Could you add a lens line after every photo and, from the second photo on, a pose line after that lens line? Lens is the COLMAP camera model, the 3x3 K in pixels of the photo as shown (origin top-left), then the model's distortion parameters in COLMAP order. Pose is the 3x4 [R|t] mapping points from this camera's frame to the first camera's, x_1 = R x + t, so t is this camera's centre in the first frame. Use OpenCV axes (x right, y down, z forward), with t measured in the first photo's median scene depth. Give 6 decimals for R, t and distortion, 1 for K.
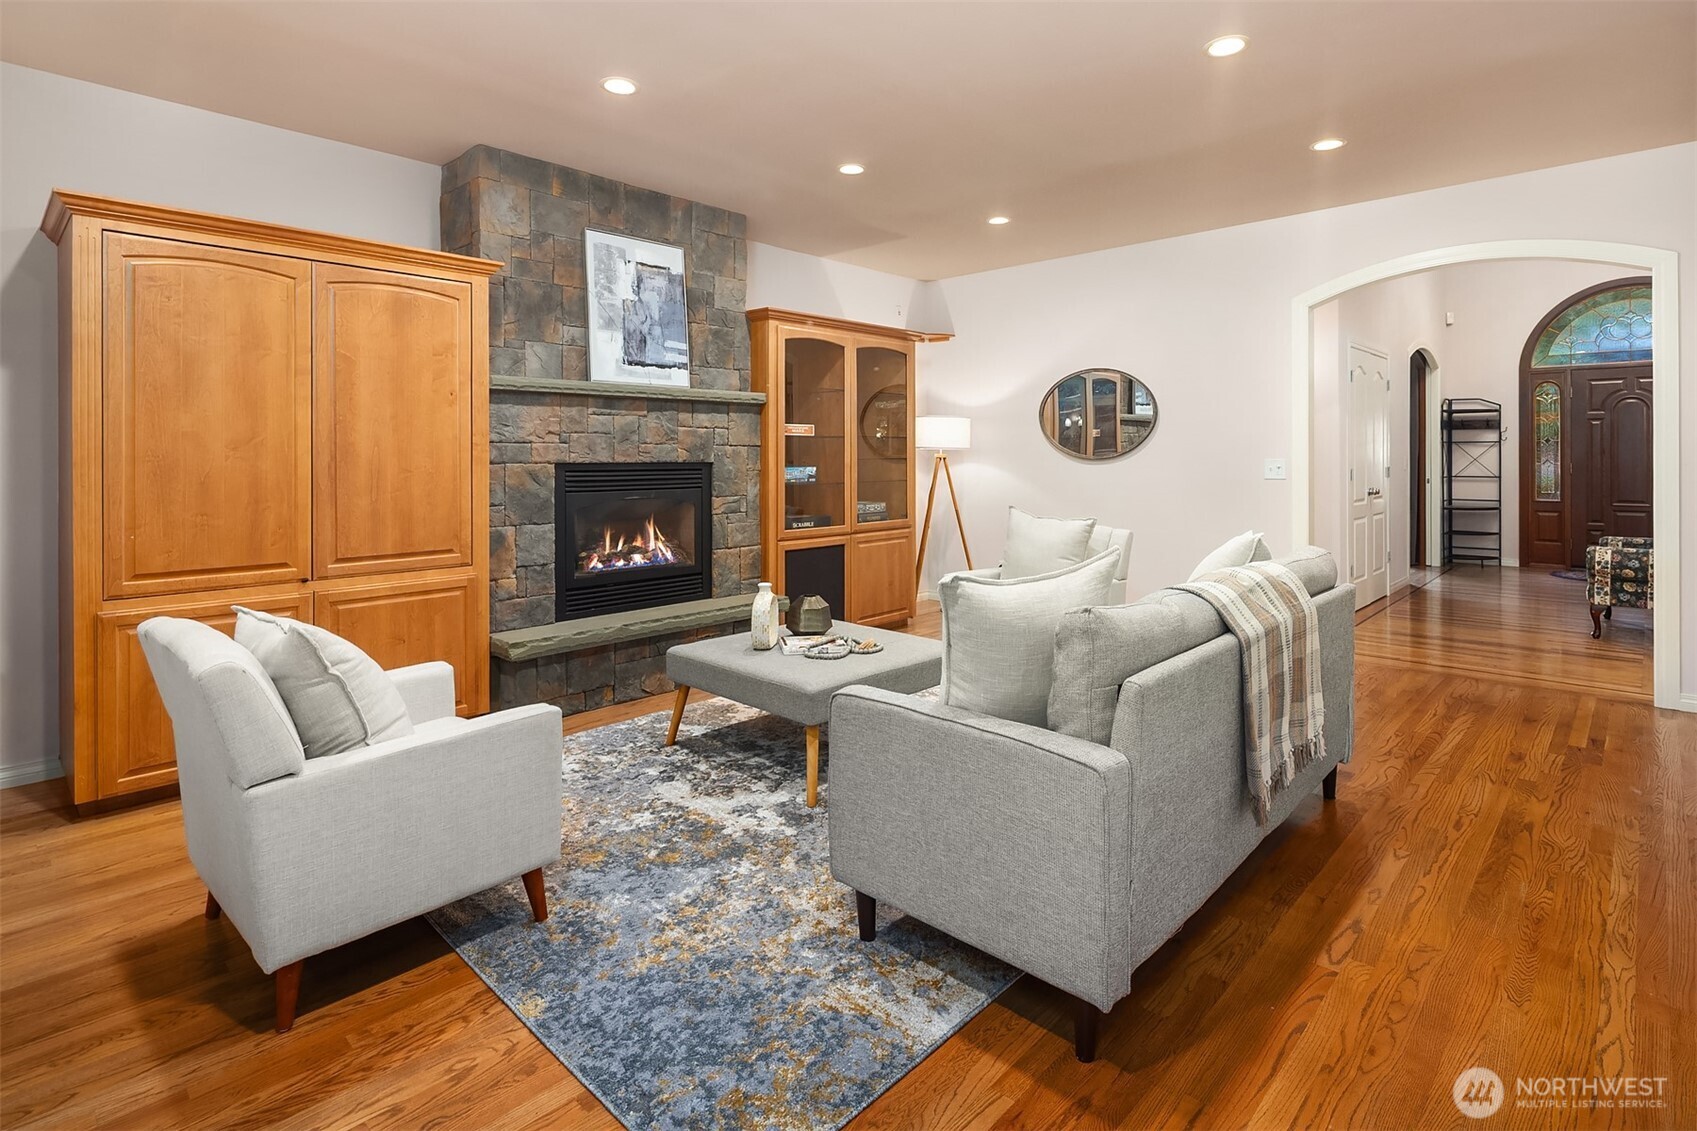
lens RADIAL K [[835.7, 0, 842.4], [0, 835.7, 452.5], [0, 0, 1]] dist [0.002540, -0.000827]
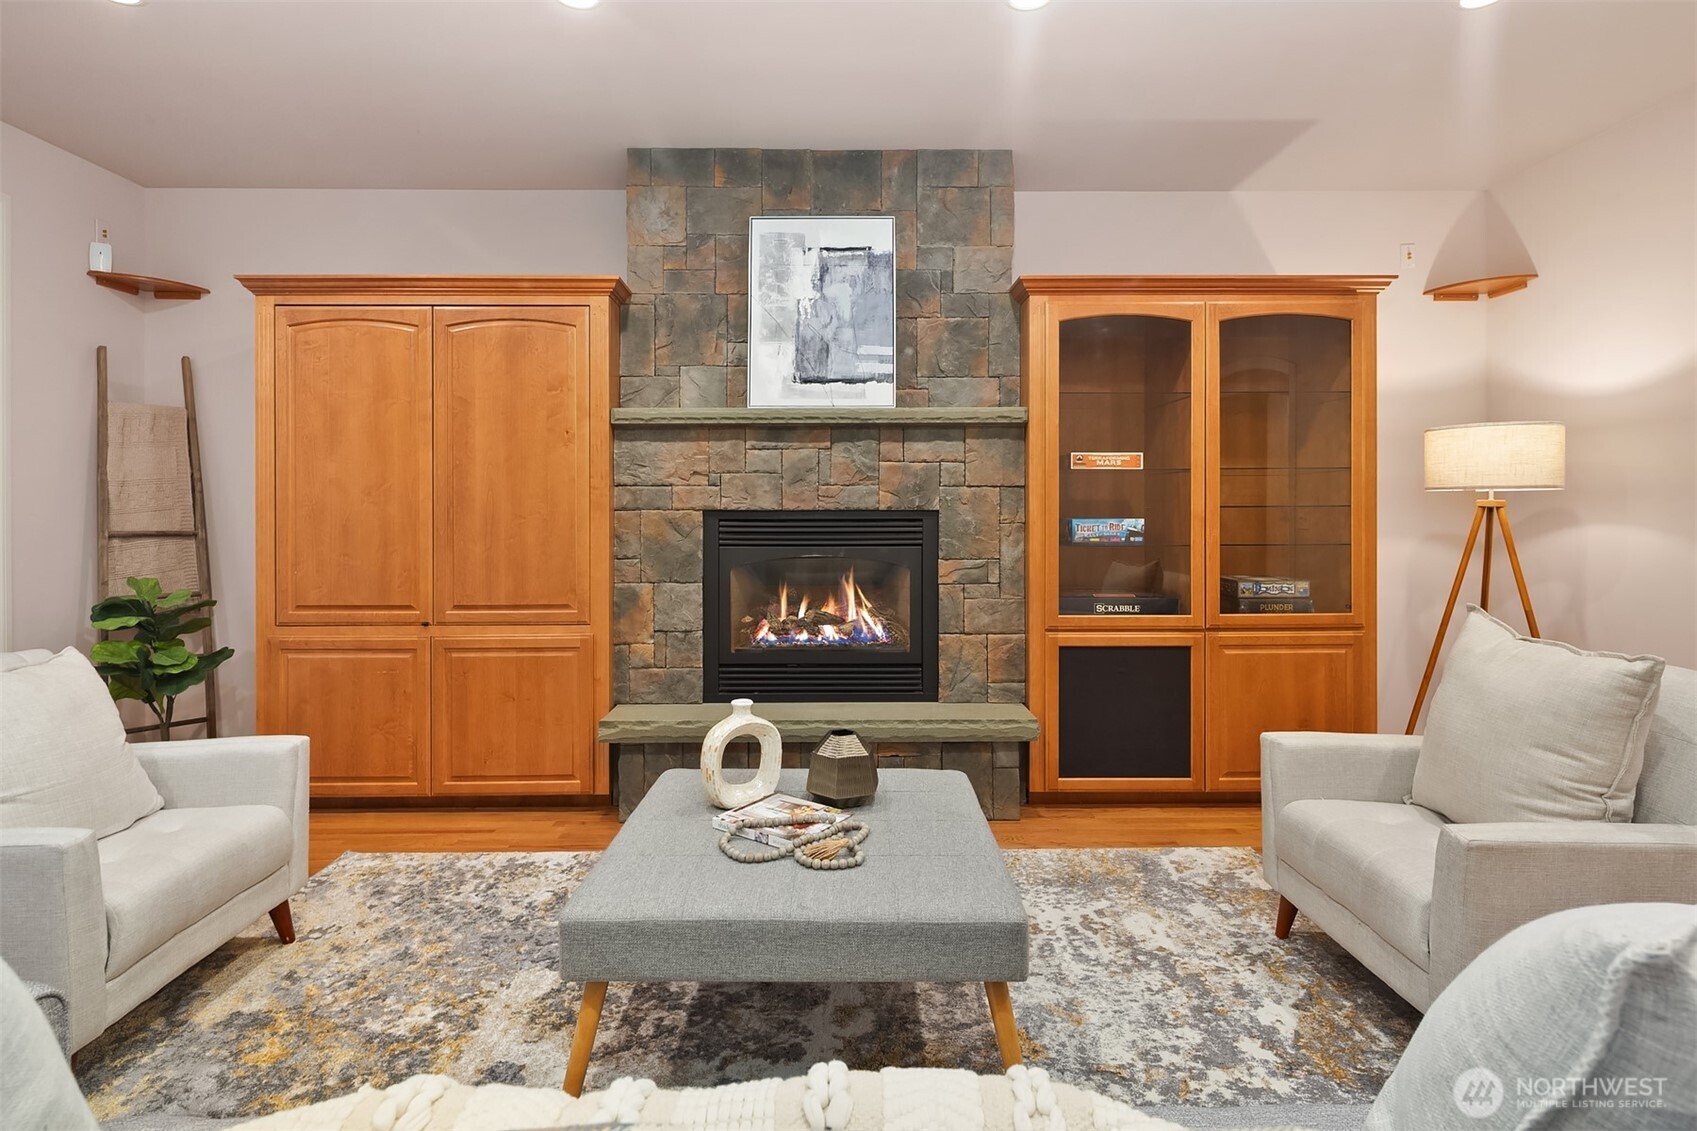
lens RADIAL K [[834.2, 0, 846.5], [0, 834.2, 506.5], [0, 0, 1]] dist [0.002972, -0.000919]
pose [[0.700238, 0.000582, -0.713910, 0.322103], [0.002510, 0.999991, 0.003277, 0.006651], [0.713906, -0.004086, 0.700230, 0.490460]]
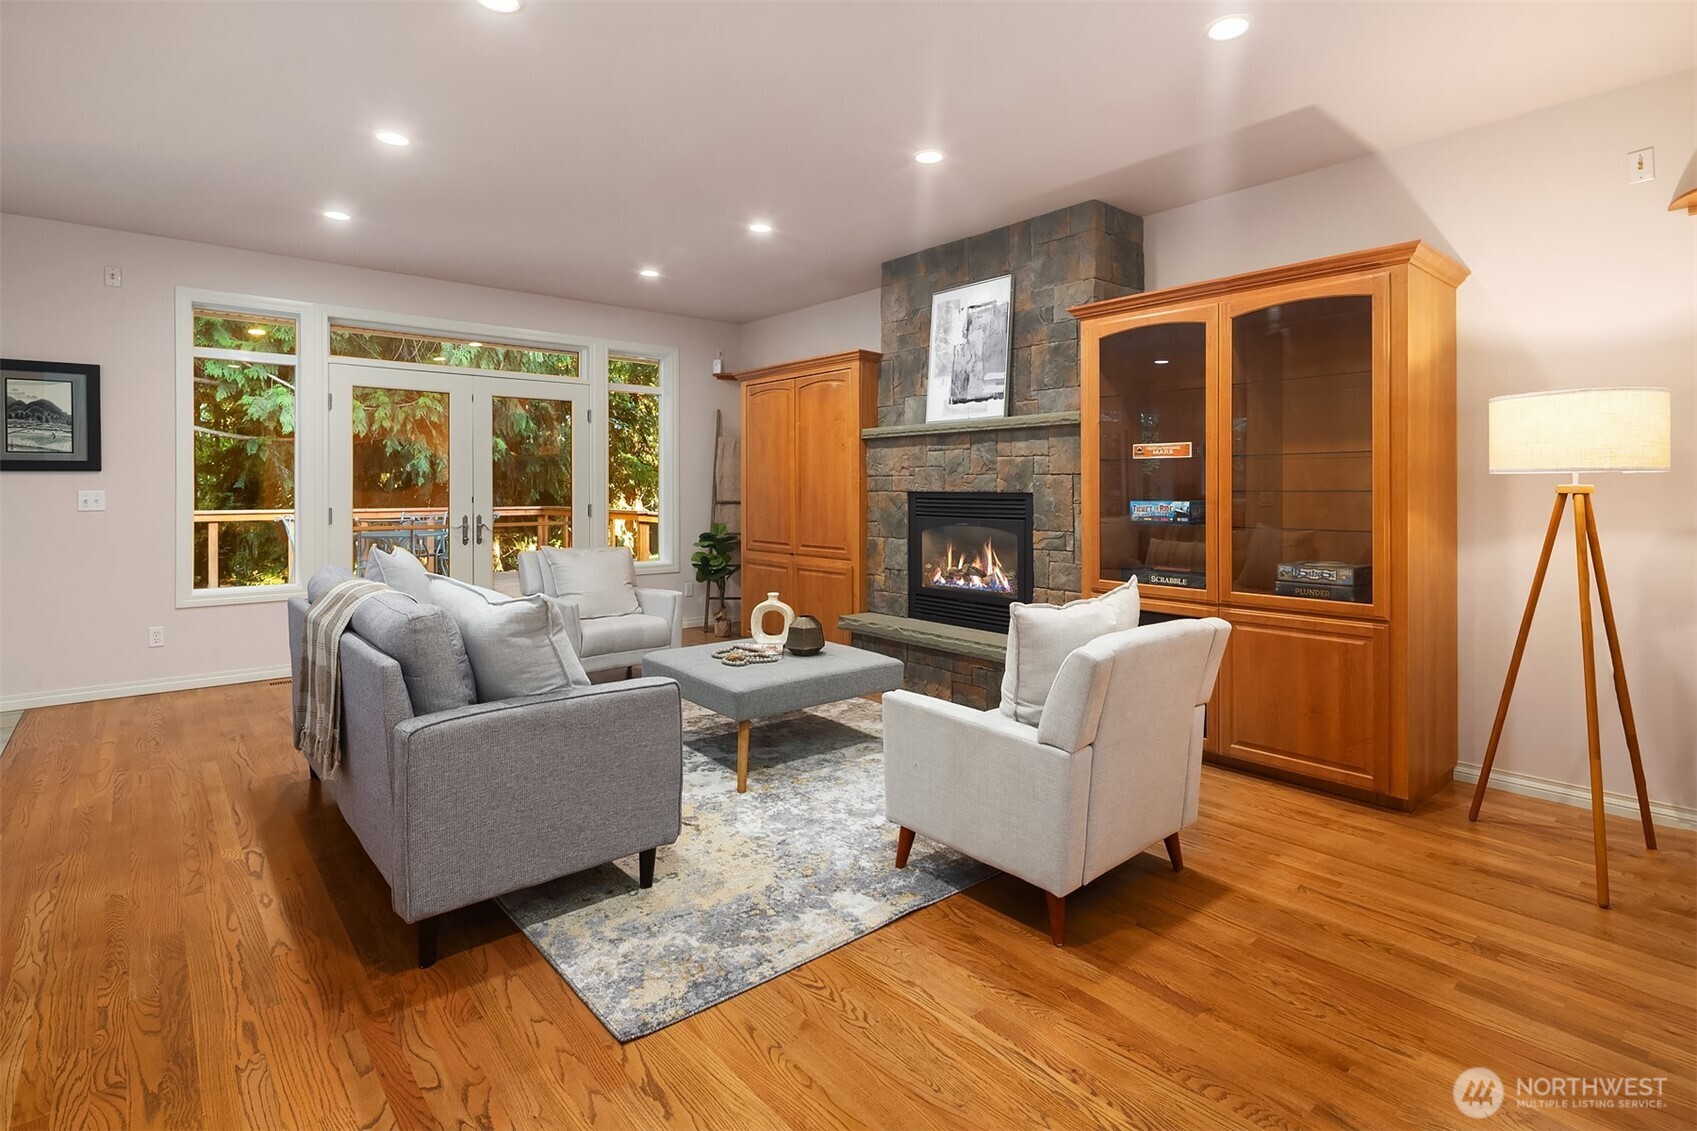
lens RADIAL K [[818.4, 0, 848.7], [0, 818.4, 482.6], [0, 0, 1]] dist [0.003196, -0.000355]
pose [[-0.089809, -0.002180, -0.995957, 0.840444], [0.005872, 0.999979, -0.002718, 0.001859], [0.995942, -0.006092, -0.089795, 0.957951]]
